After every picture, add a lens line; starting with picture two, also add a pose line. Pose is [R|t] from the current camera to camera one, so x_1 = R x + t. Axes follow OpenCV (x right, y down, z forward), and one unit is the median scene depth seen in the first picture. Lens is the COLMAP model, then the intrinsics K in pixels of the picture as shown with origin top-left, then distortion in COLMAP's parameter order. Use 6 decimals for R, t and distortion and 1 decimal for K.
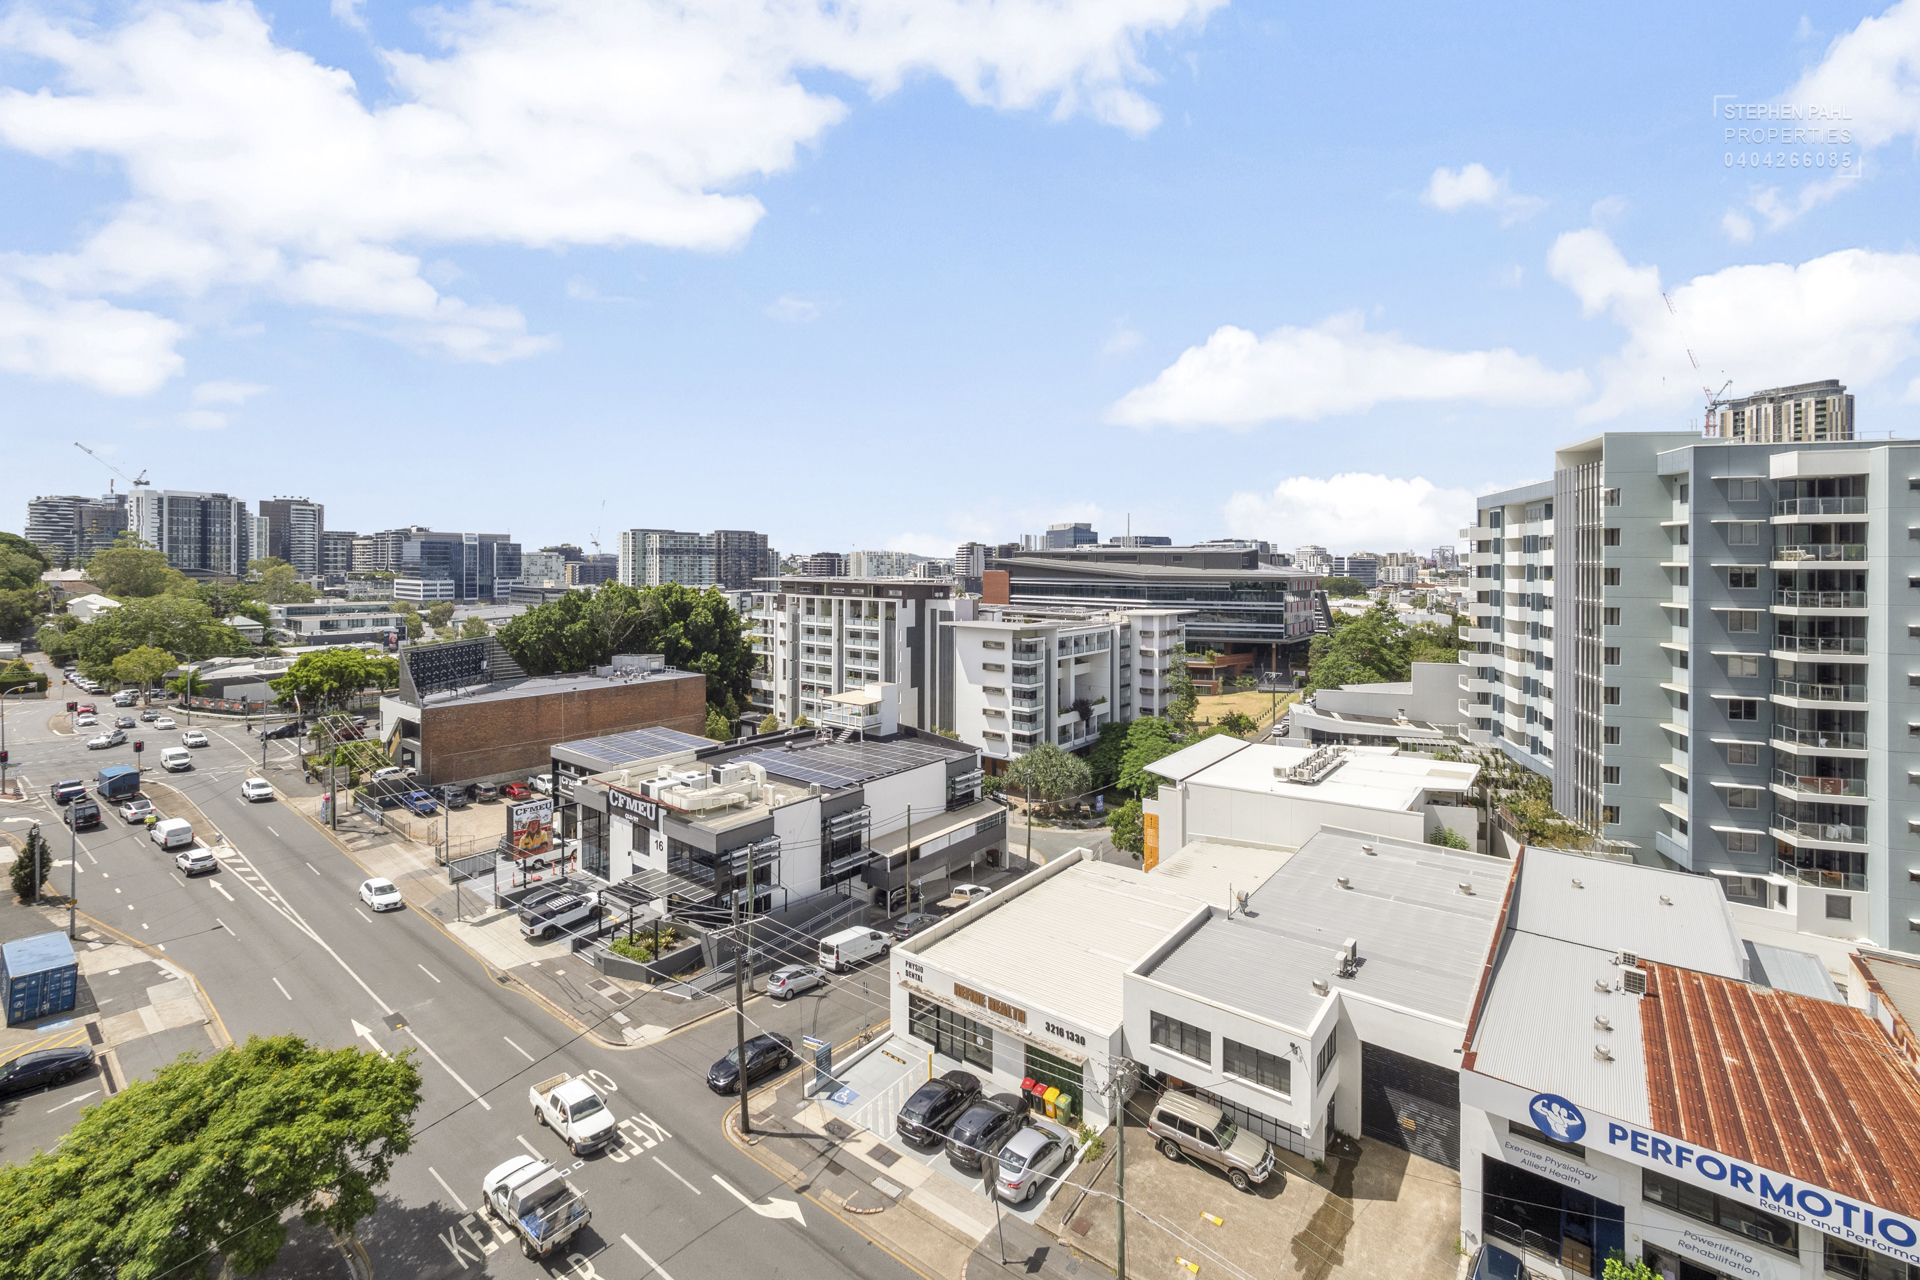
lens RADIAL K [[810.8, 0, 972.5], [0, 810.8, 560.2], [0, 0, 1]] dist [-0.007285, 0.000433]
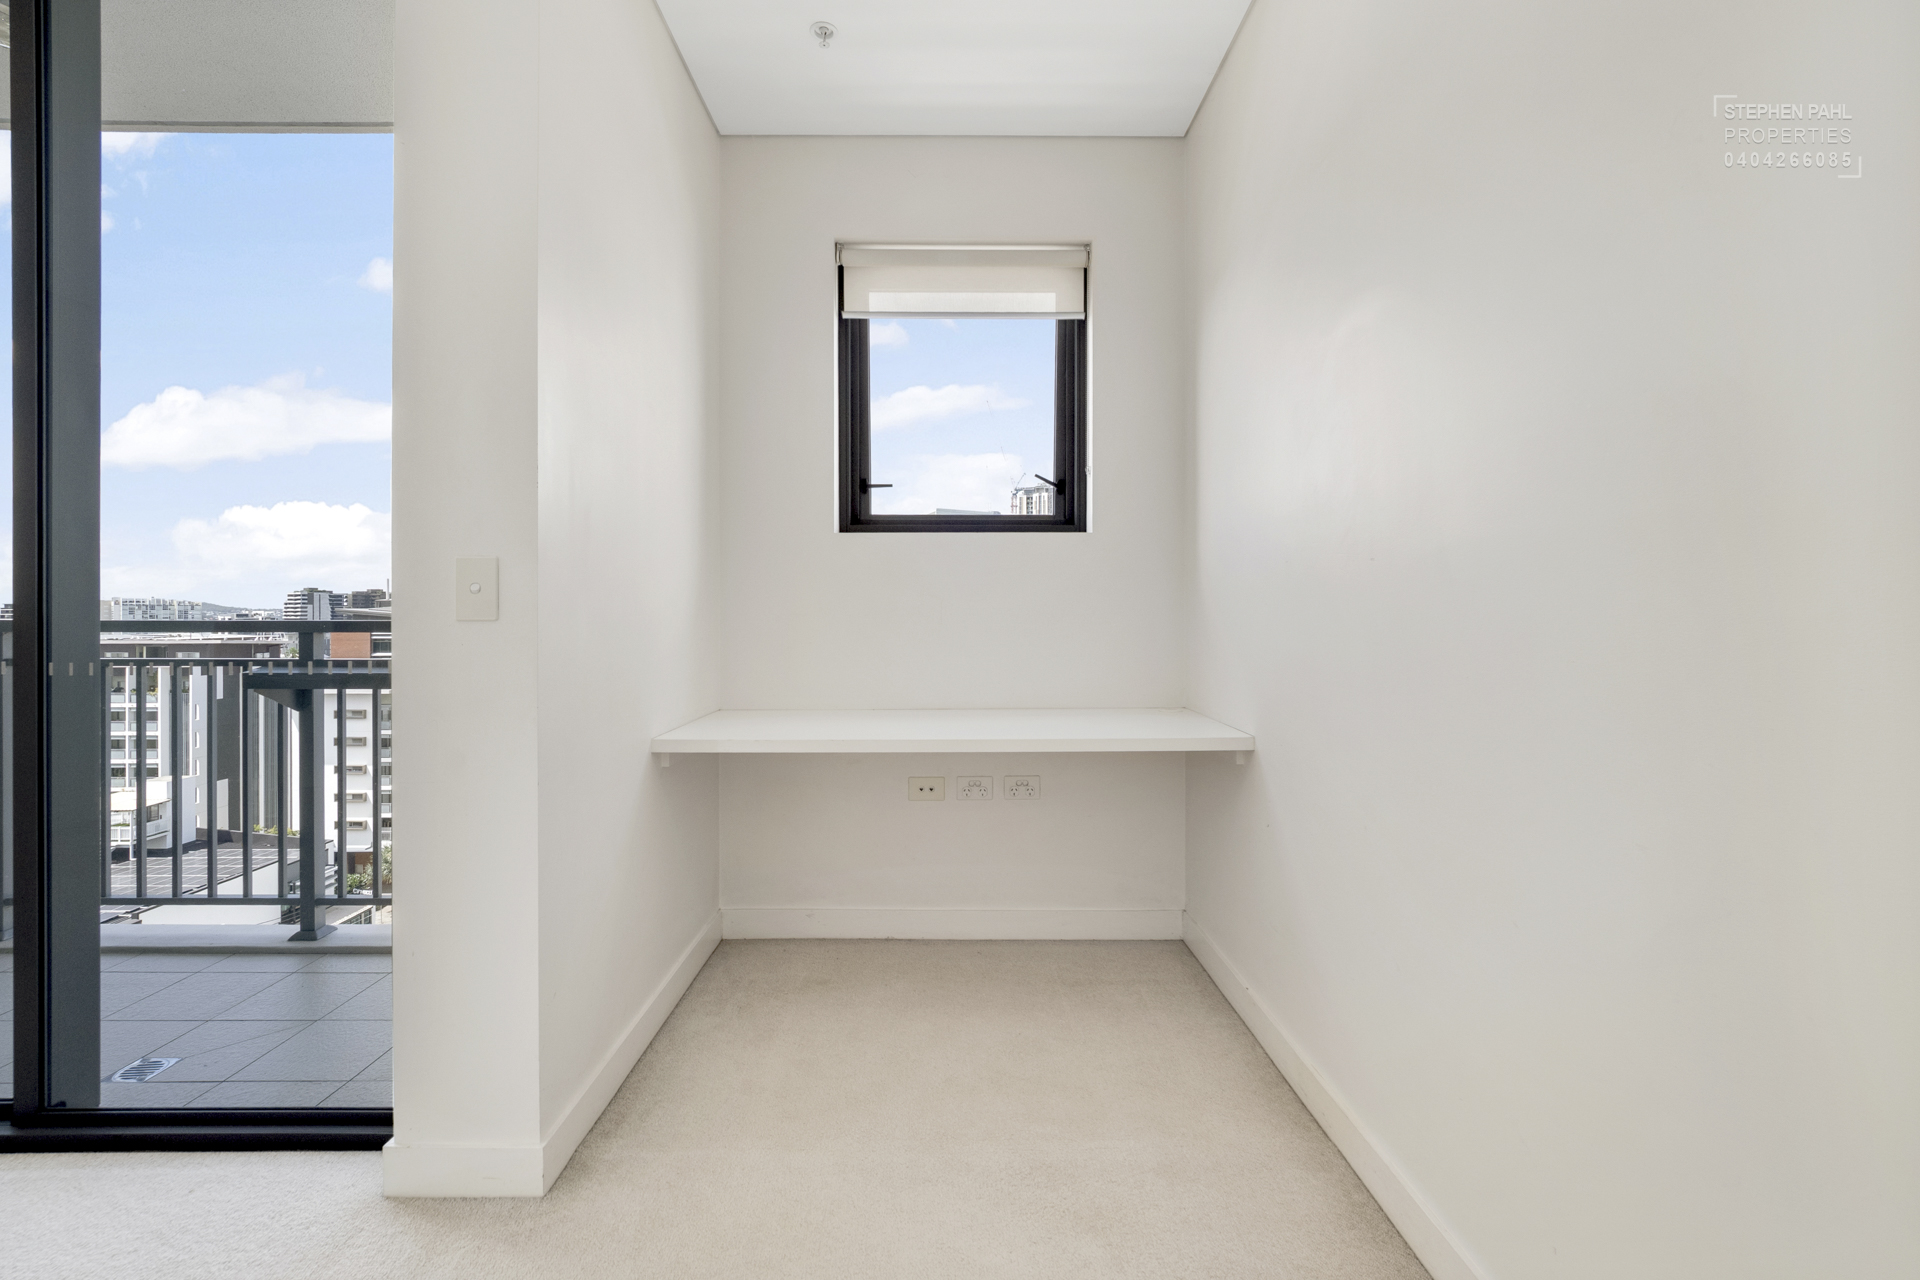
lens RADIAL K [[810.8, 0, 1021.7], [0, 810.8, 600.1], [0, 0, 1]] dist [-0.007285, 0.000433]
pose [[0.784270, -0.003156, 0.620412, 0.063817], [0.008946, 0.999941, -0.006223, -0.000116], [-0.620355, 0.010431, 0.784251, -0.083705]]
